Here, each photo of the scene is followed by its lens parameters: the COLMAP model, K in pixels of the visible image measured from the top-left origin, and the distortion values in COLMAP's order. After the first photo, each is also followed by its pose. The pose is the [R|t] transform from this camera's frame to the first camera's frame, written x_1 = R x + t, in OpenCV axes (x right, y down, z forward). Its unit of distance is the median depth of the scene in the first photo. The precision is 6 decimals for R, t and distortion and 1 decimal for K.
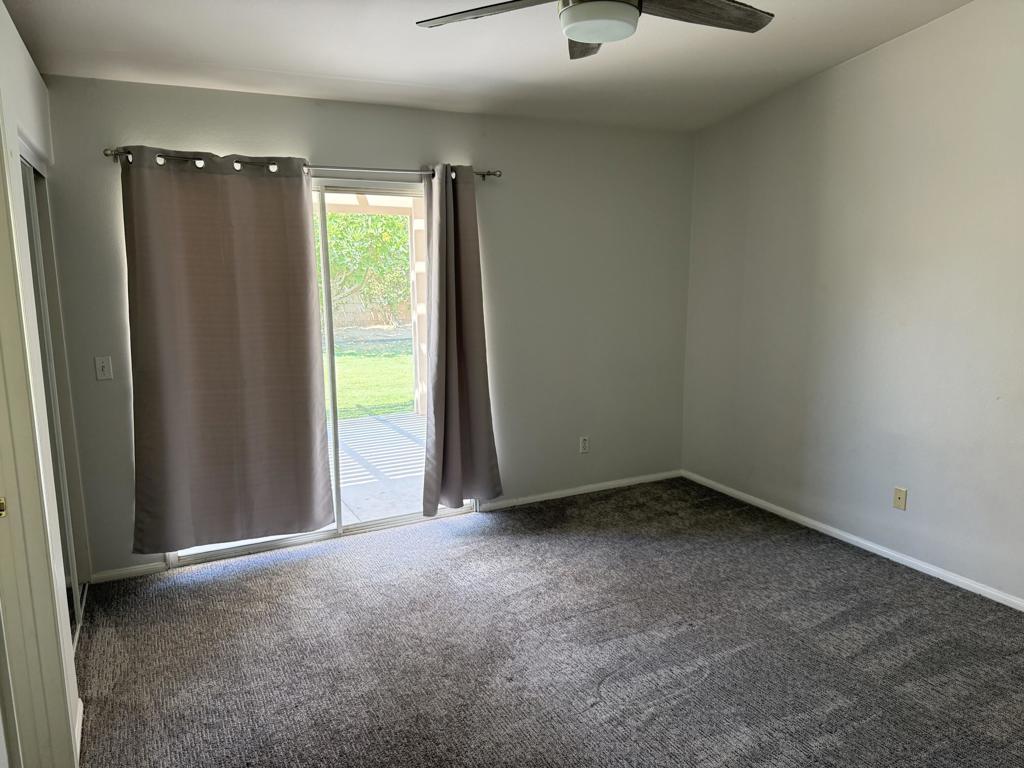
lens RADIAL K [[715.8, 0, 516.1], [0, 715.8, 380.7], [0, 0, 1]] dist [0.043967, -0.077539]
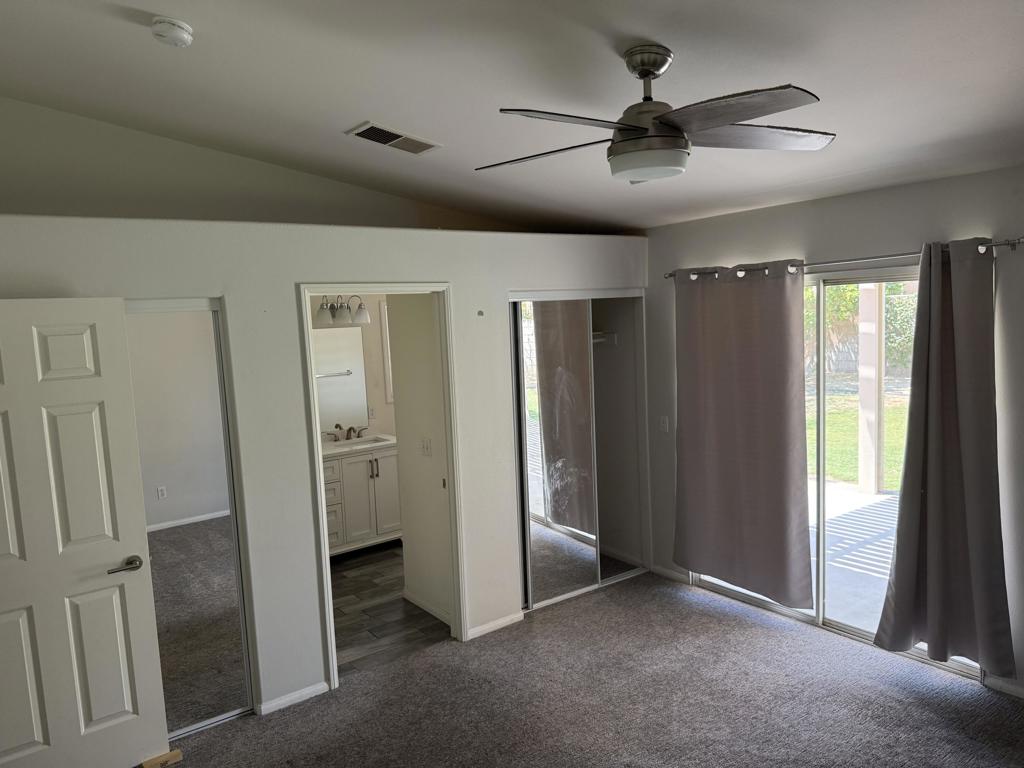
lens RADIAL K [[715.8, 0, 516.1], [0, 715.8, 380.7], [0, 0, 1]] dist [0.043967, -0.077539]
pose [[0.166402, 0.089058, -0.982028, 0.733661], [-0.120089, 0.990330, 0.069462, -0.160160], [0.978718, 0.106372, 0.175488, 0.442318]]
